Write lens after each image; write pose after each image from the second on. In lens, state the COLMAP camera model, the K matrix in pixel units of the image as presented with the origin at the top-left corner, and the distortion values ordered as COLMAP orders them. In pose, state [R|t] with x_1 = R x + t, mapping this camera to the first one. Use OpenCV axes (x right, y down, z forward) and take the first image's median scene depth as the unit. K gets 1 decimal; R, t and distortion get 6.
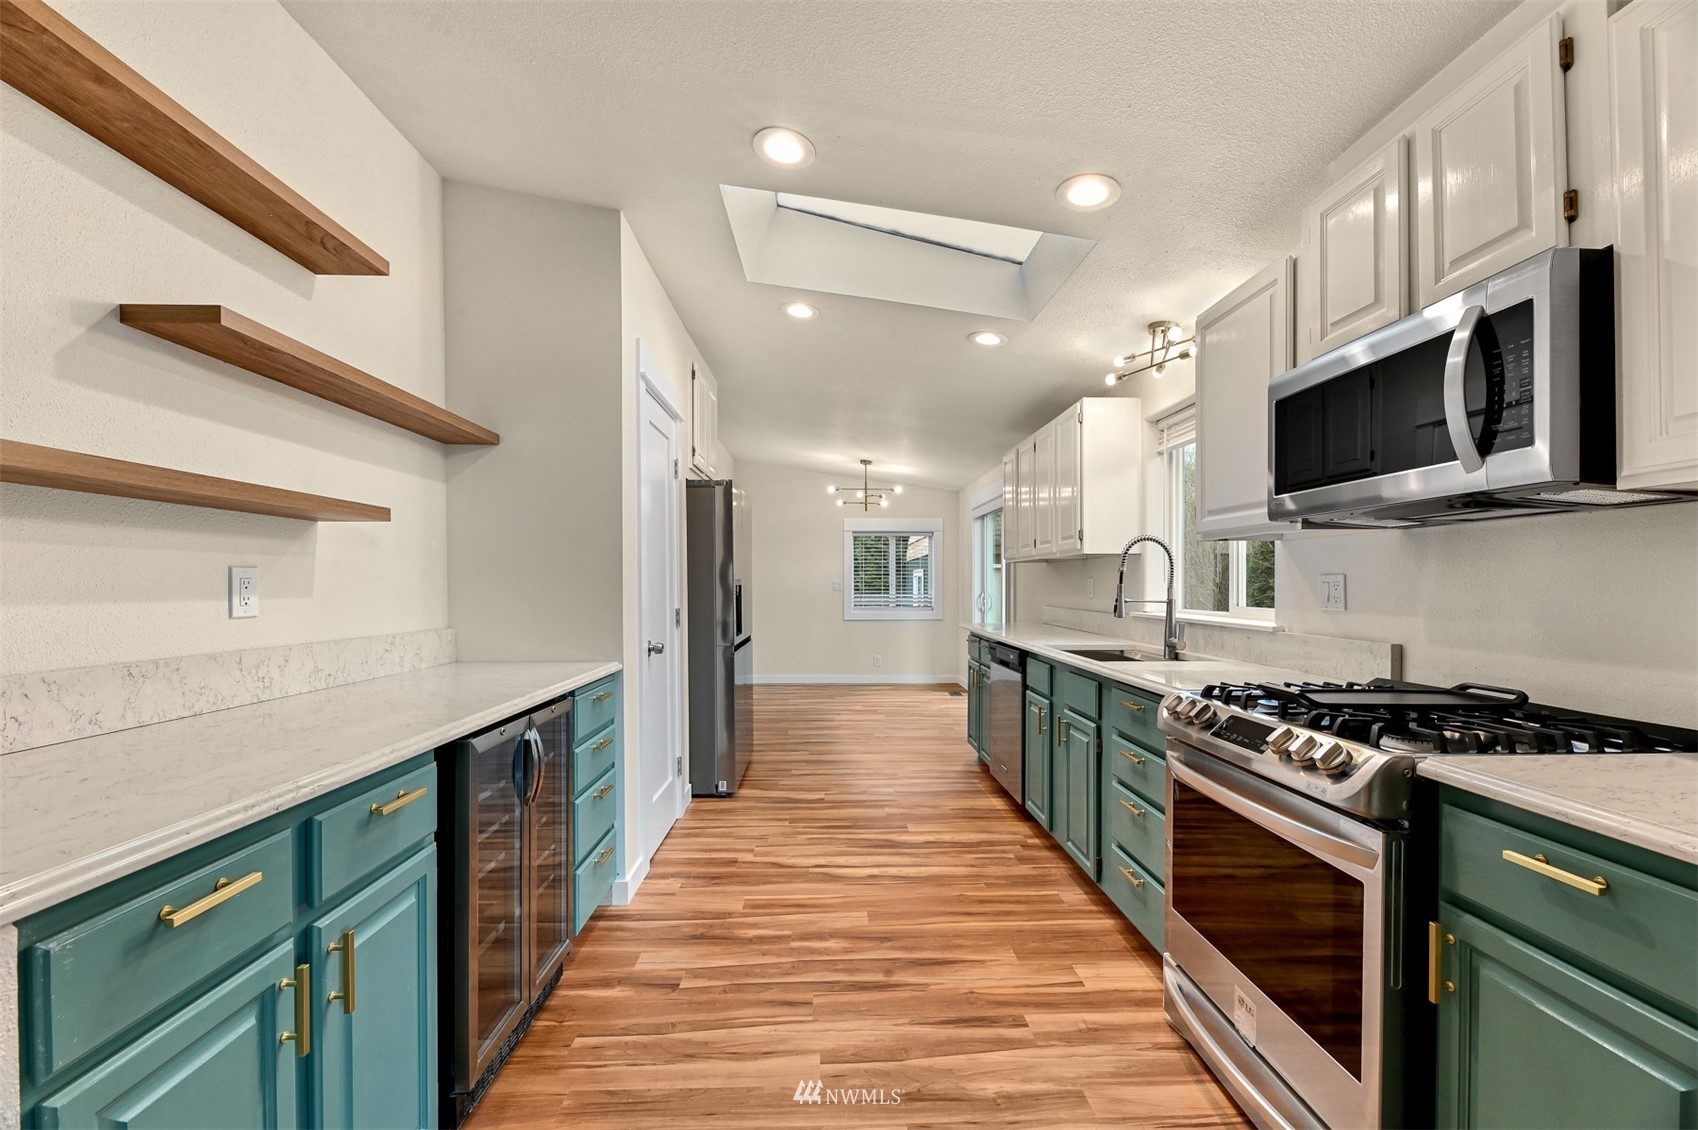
lens RADIAL K [[700.3, 0, 854.9], [0, 700.3, 575.8], [0, 0, 1]] dist [-0.001344, -0.000188]
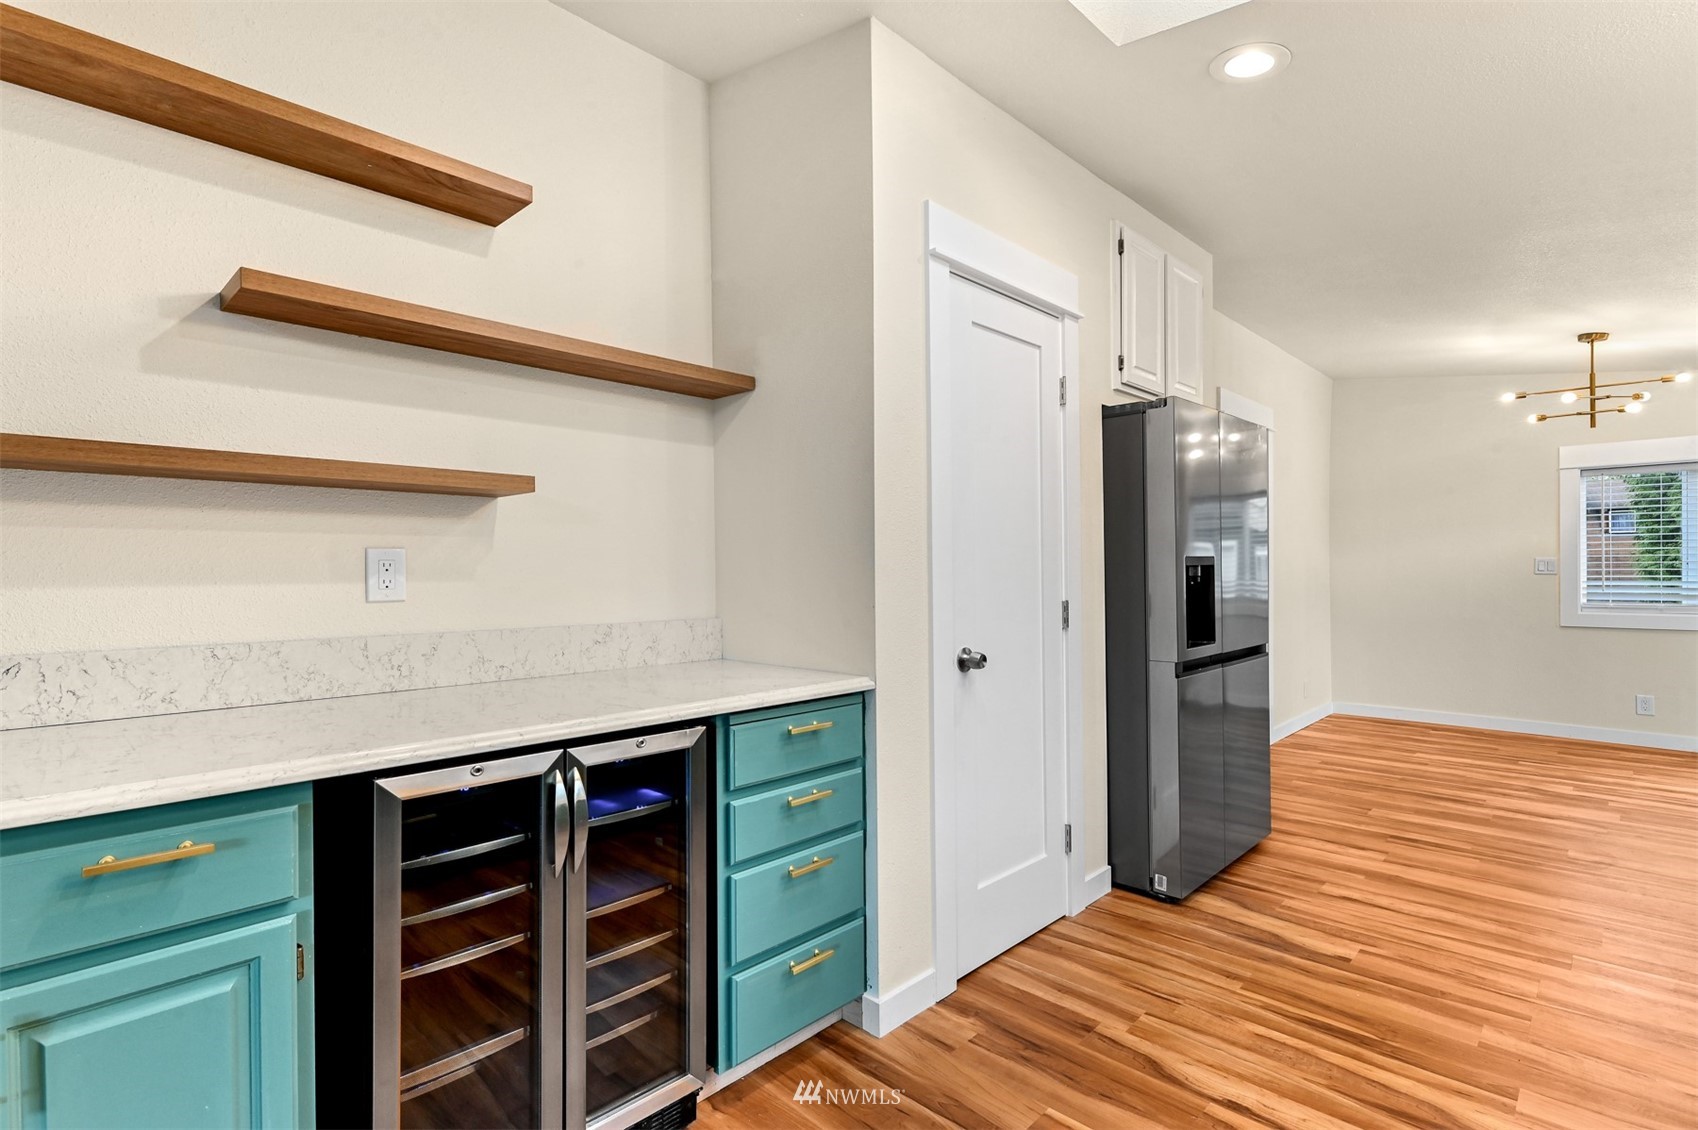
lens RADIAL K [[790.9, 0, 845.5], [0, 790.9, 566.0], [0, 0, 1]] dist [0.001310, -0.000323]
pose [[0.676704, -0.005504, -0.736235, 0.220947], [0.014106, 0.999885, 0.005491, 0.009202], [0.736120, -0.014102, 0.676704, 0.469008]]
